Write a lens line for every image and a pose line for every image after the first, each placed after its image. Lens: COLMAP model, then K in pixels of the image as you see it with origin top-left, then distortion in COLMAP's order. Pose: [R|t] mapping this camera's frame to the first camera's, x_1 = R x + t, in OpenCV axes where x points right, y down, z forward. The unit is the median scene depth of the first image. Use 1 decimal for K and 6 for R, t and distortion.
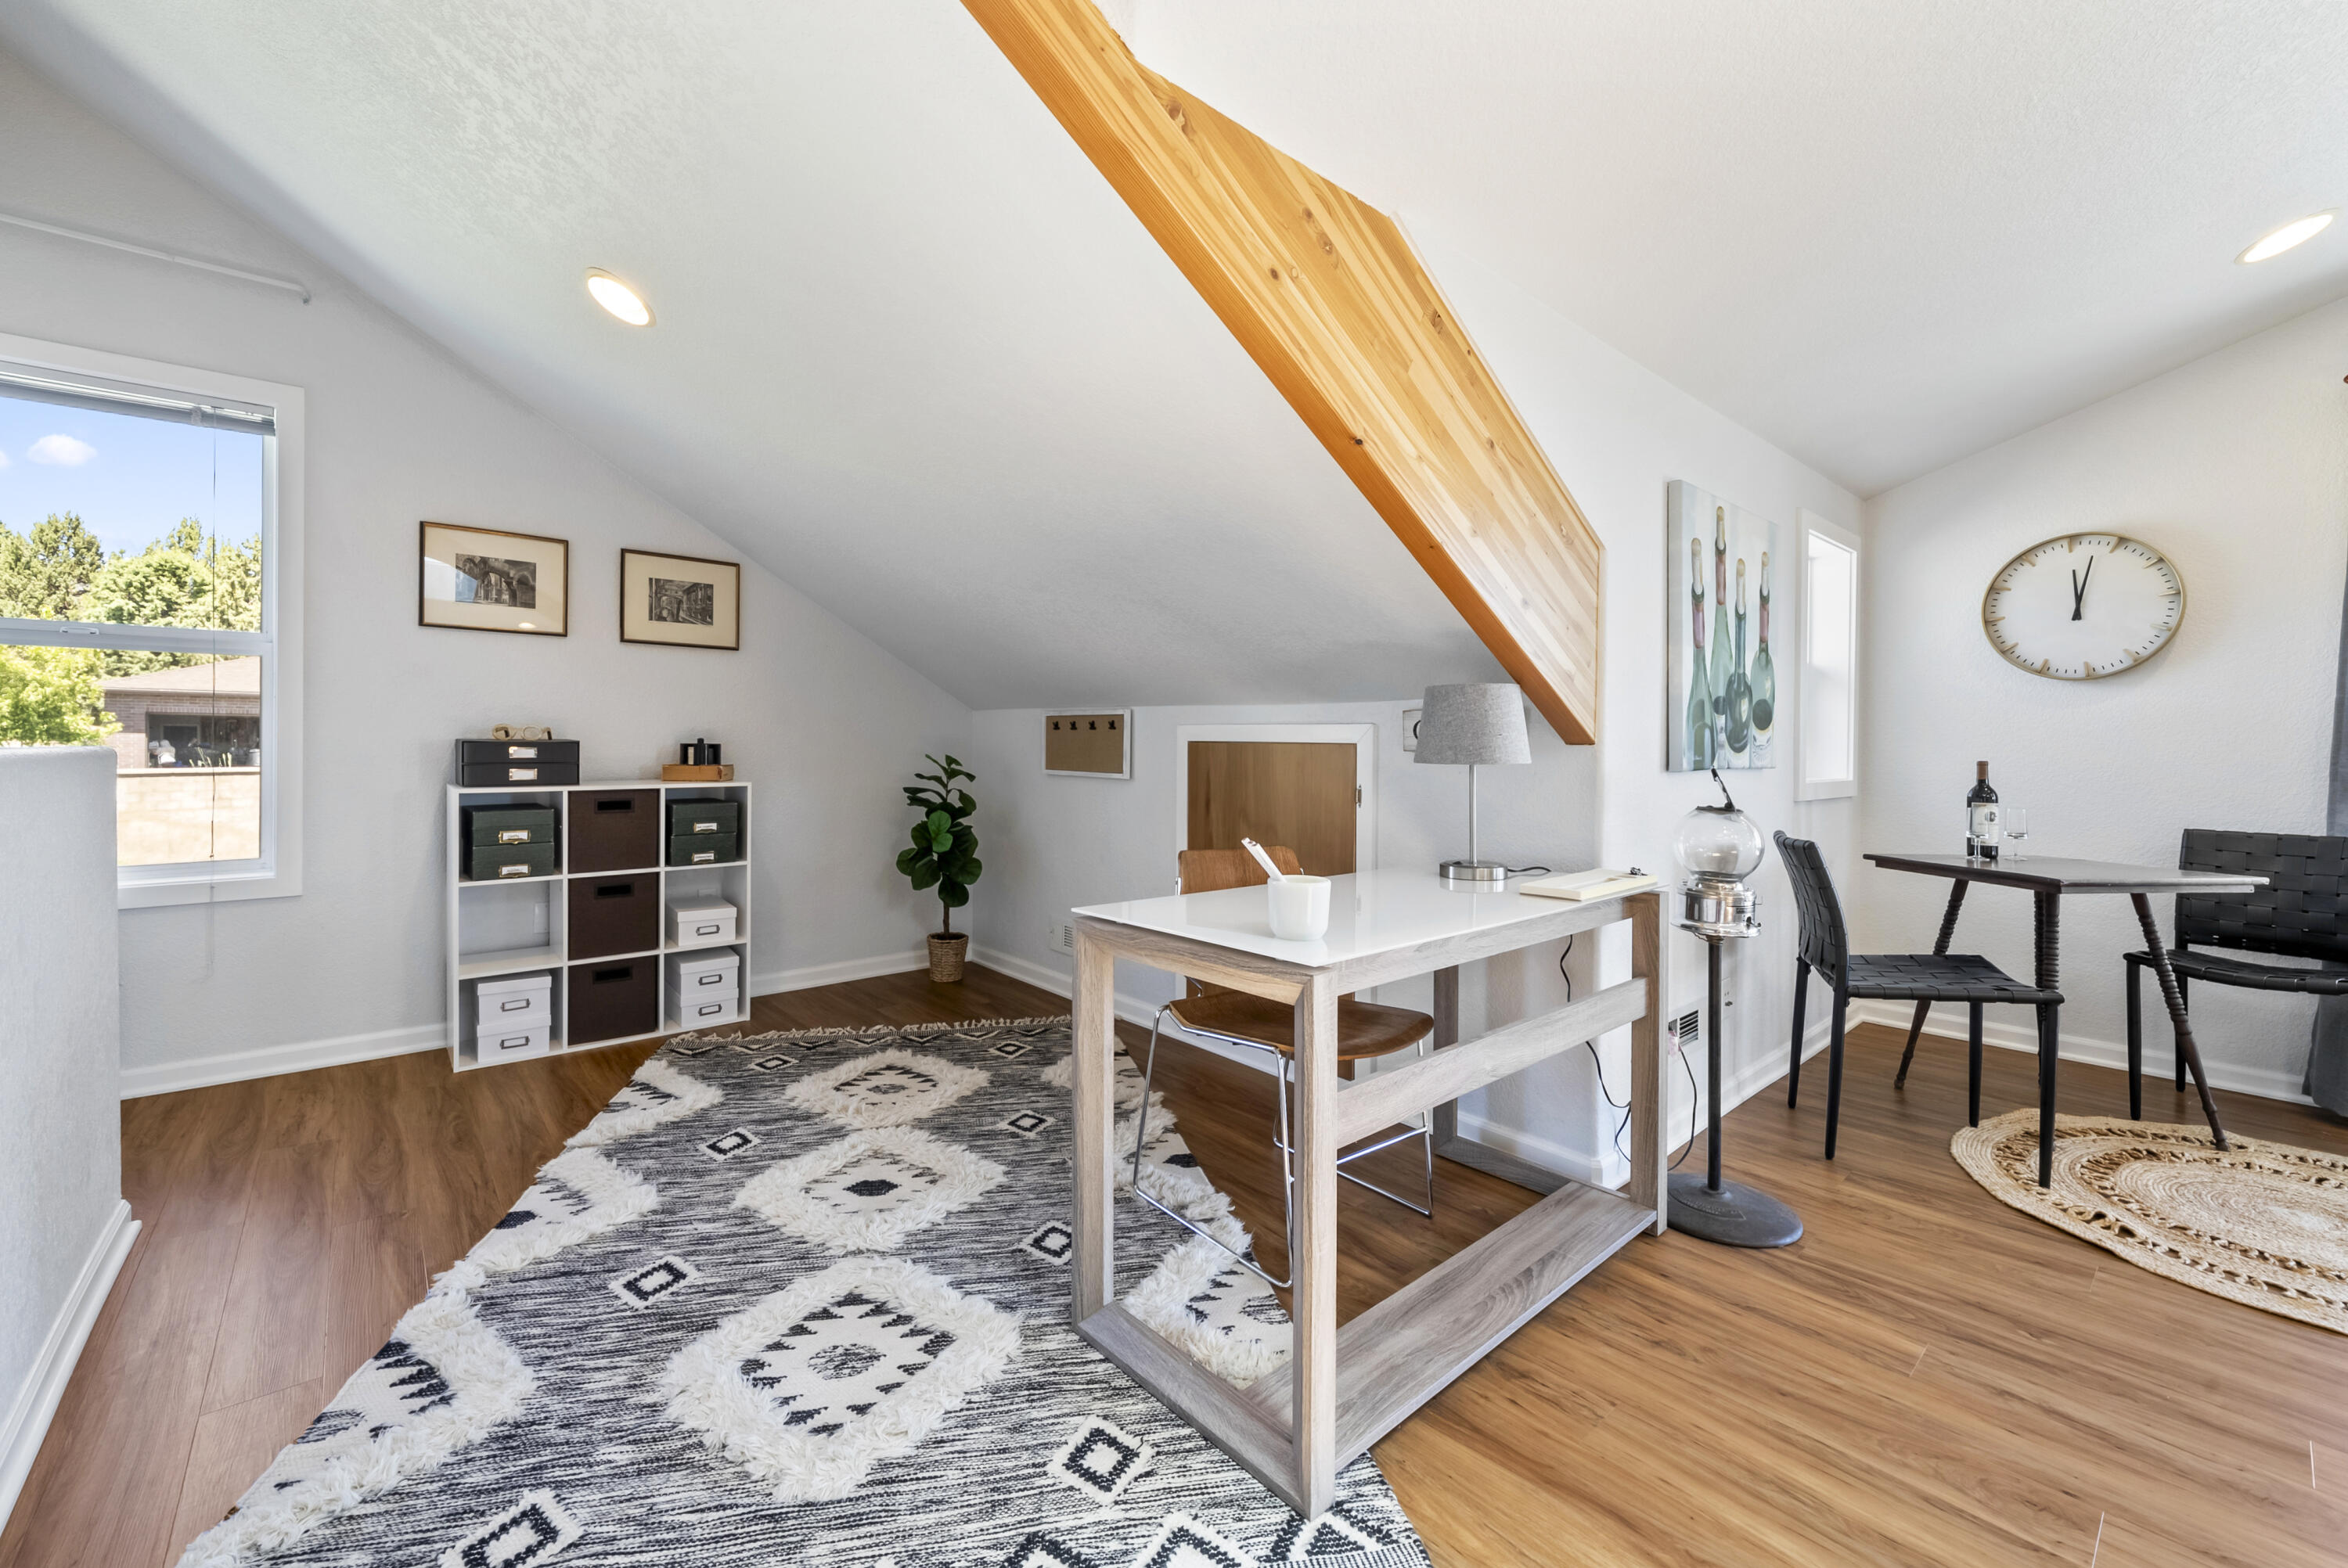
lens RADIAL K [[944.9, 0, 1164.9], [0, 944.9, 767.4], [0, 0, 1]] dist [-0.007850, -0.000010]
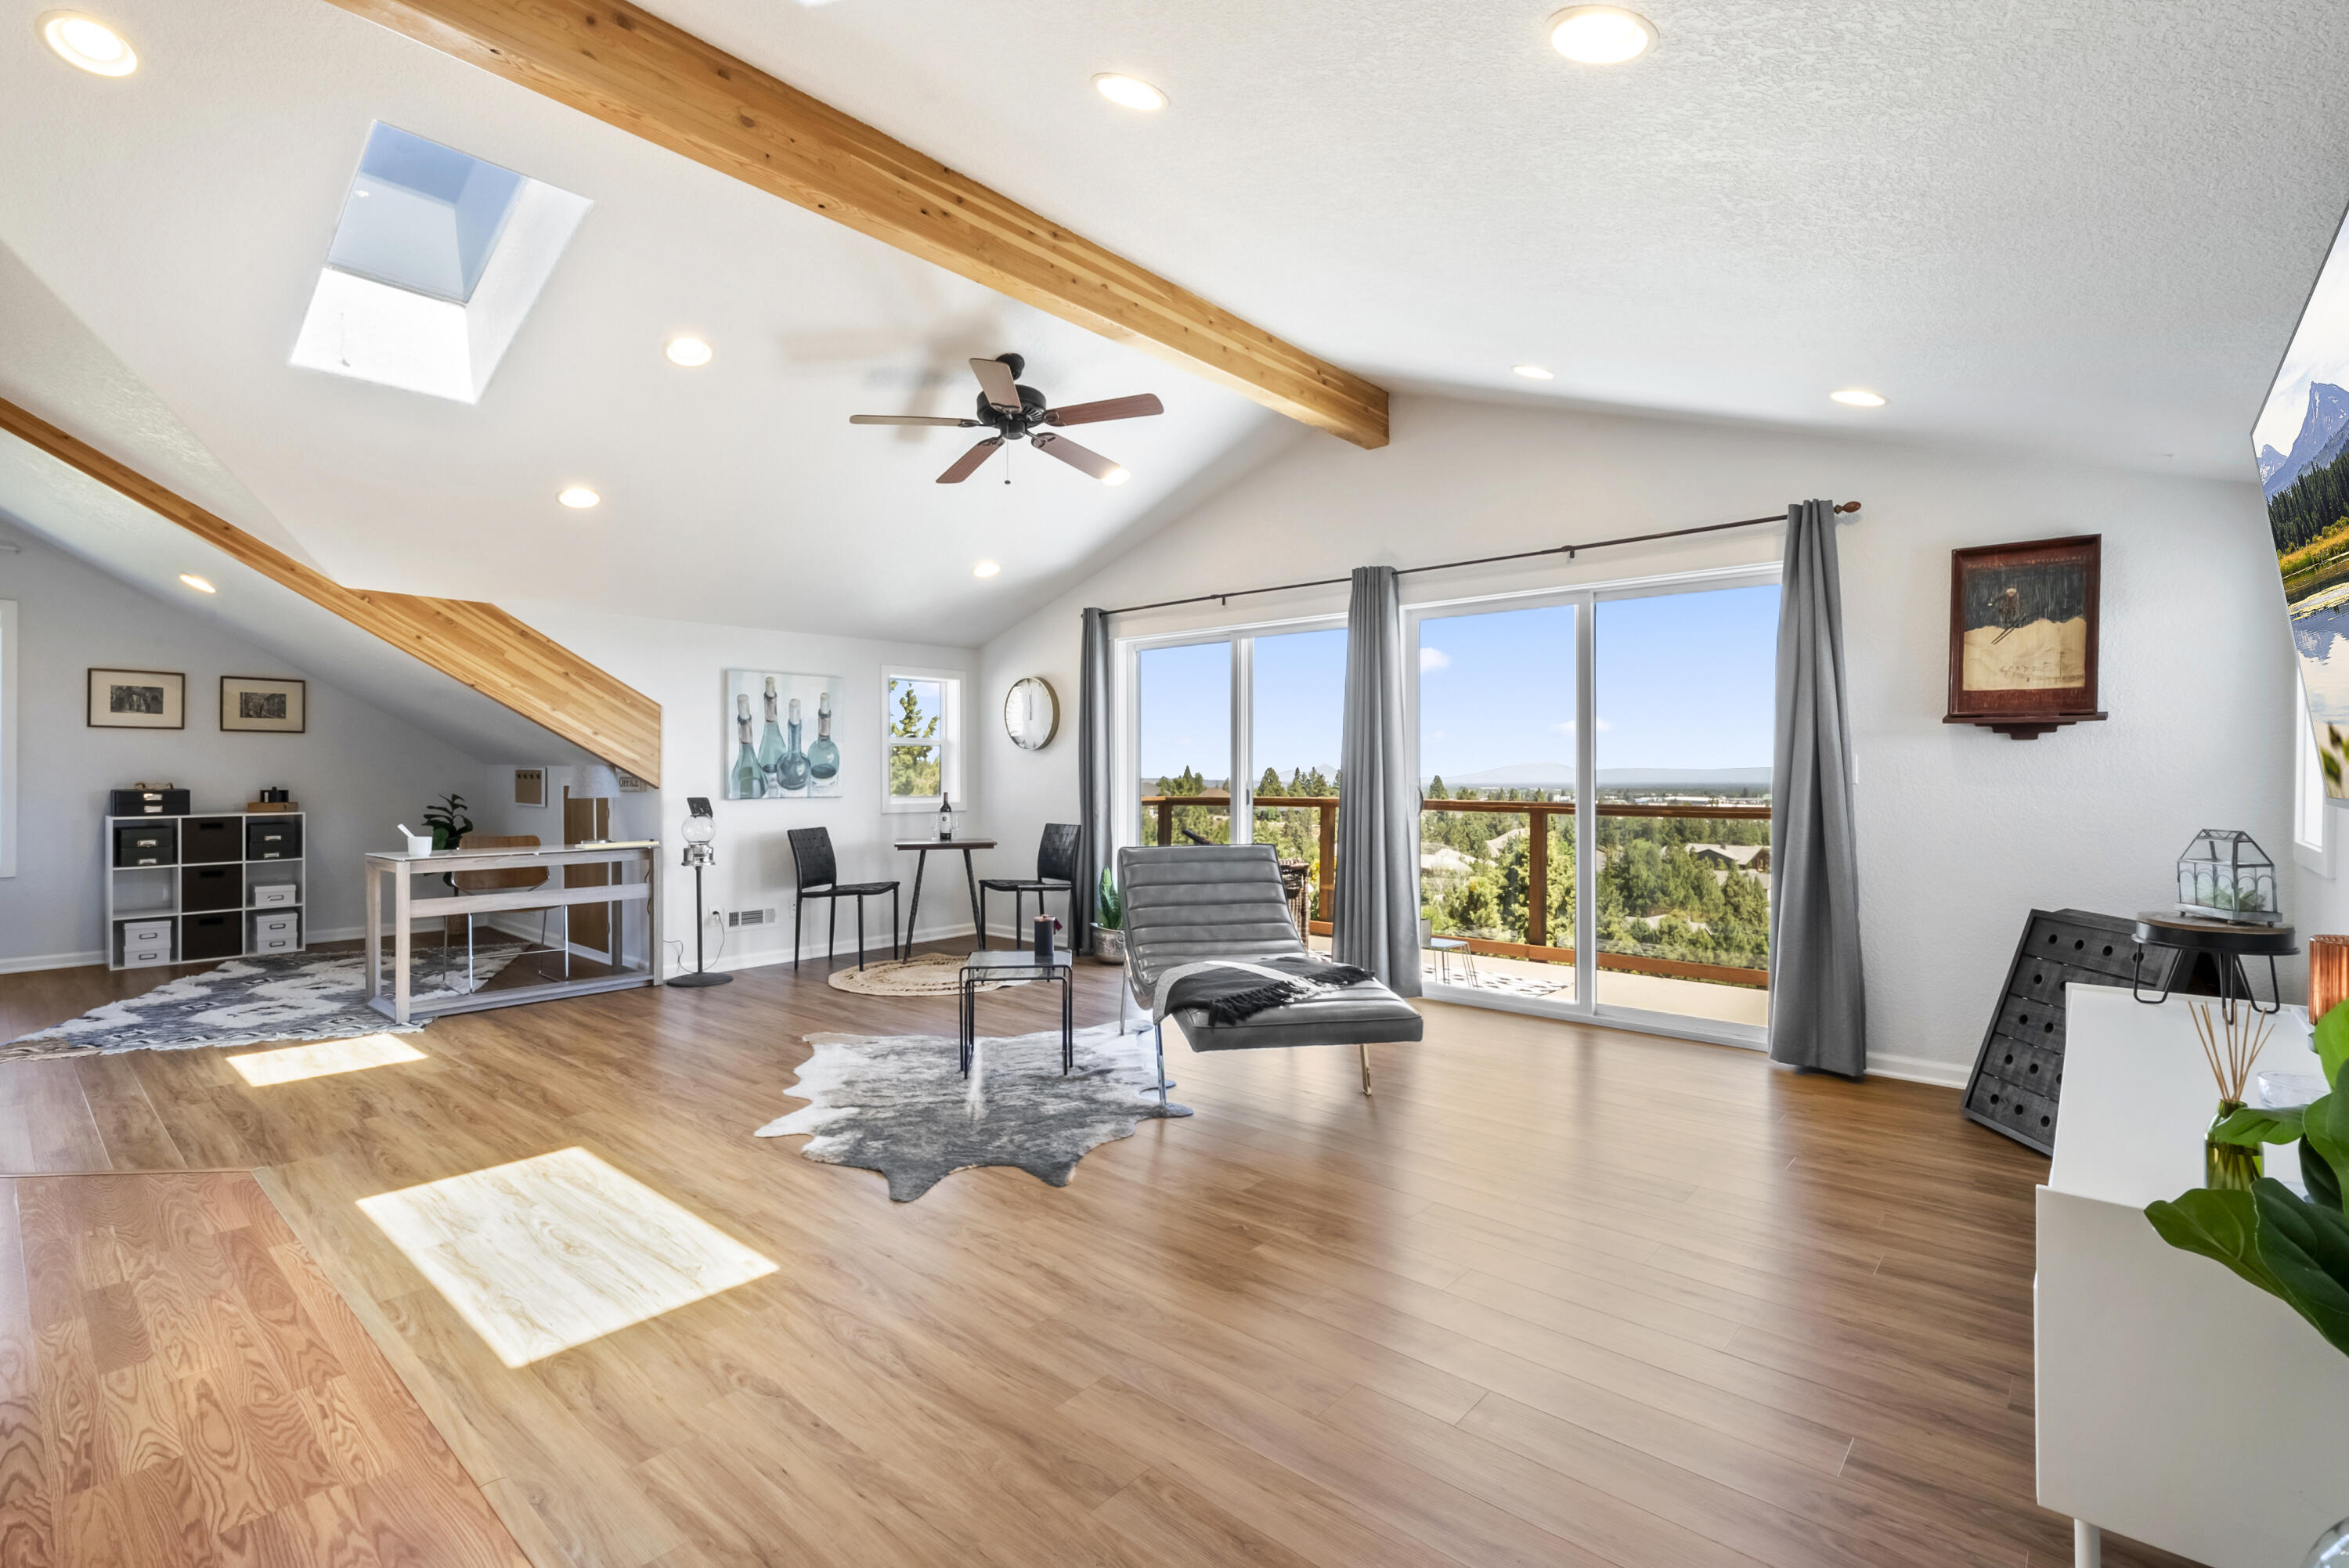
lens RADIAL K [[1068.7, 0, 1174.5], [0, 1068.7, 784.0], [0, 0, 1]] dist [-0.001297, -0.000174]
pose [[0.990123, -0.010888, 0.139777, 0.935809], [0.012666, 0.999850, -0.011834, 0.008027], [-0.139628, 0.013488, 0.990112, -1.252681]]
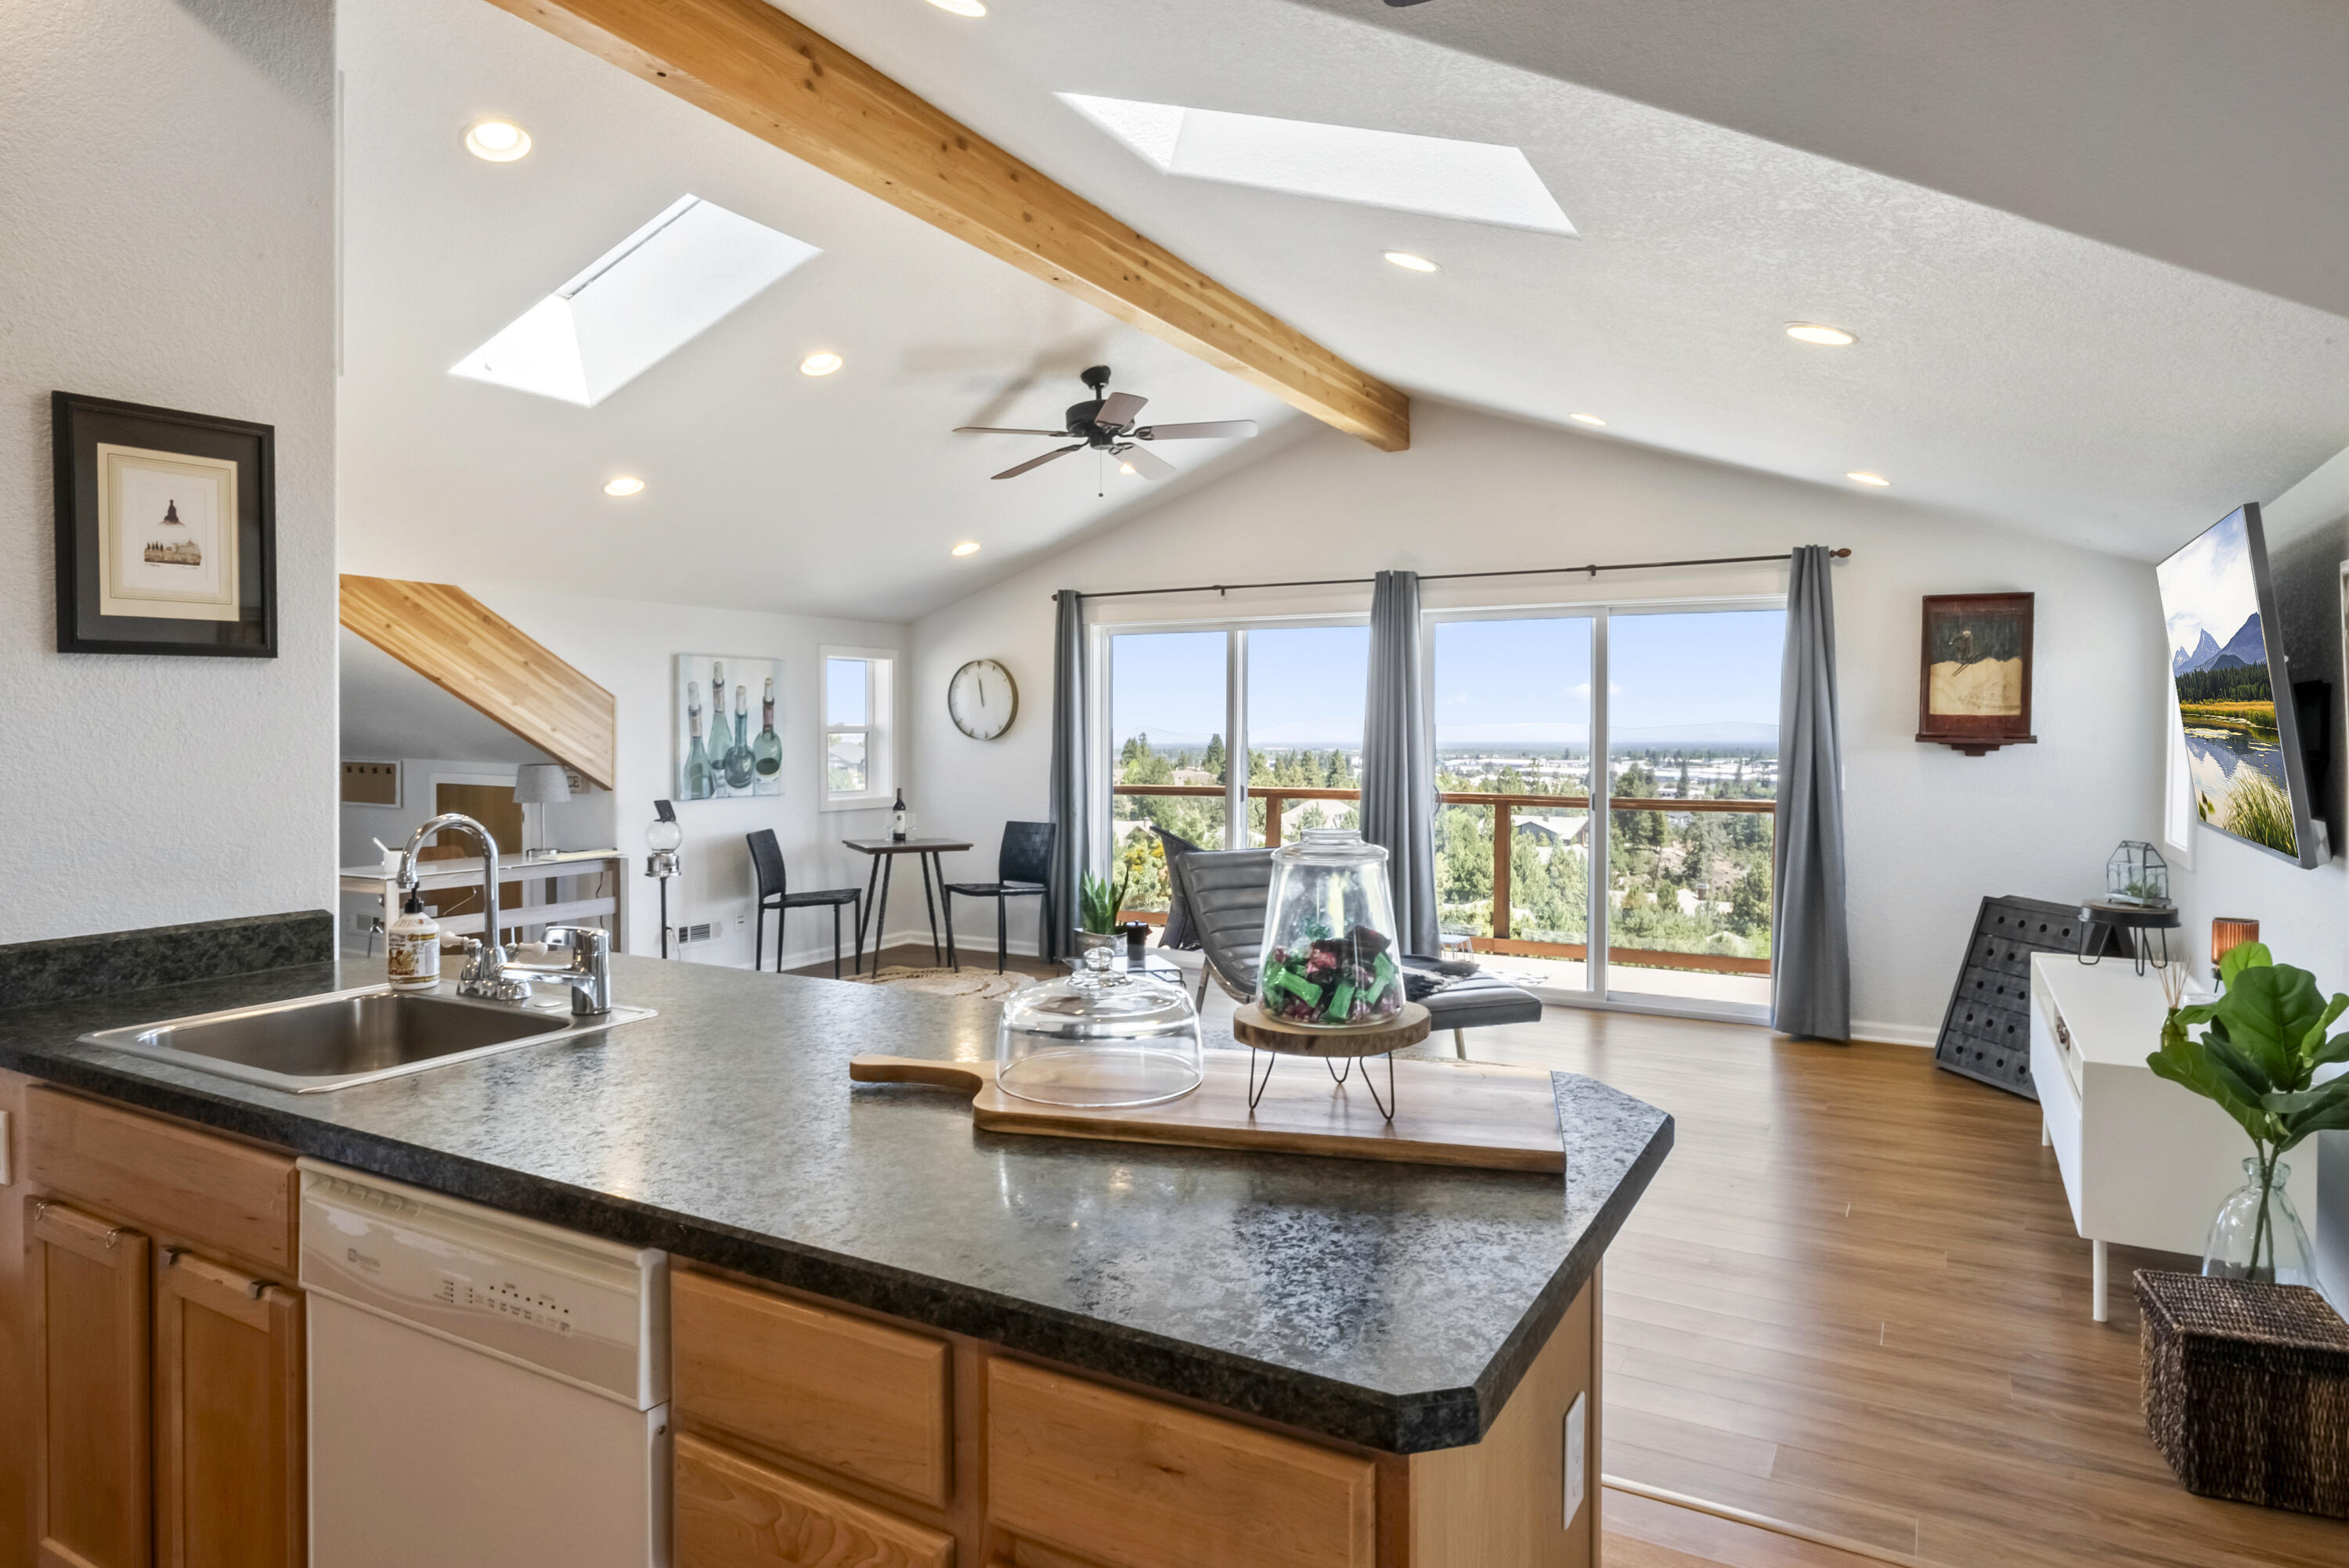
lens RADIAL K [[1375.1, 0, 1166.9], [0, 1375.1, 765.4], [0, 0, 1]] dist [-0.005282, -0.000289]
pose [[0.939896, -0.015696, 0.341099, 0.394846], [0.014084, 0.999875, 0.007202, -0.058099], [-0.341169, -0.001965, 0.940000, -1.570104]]
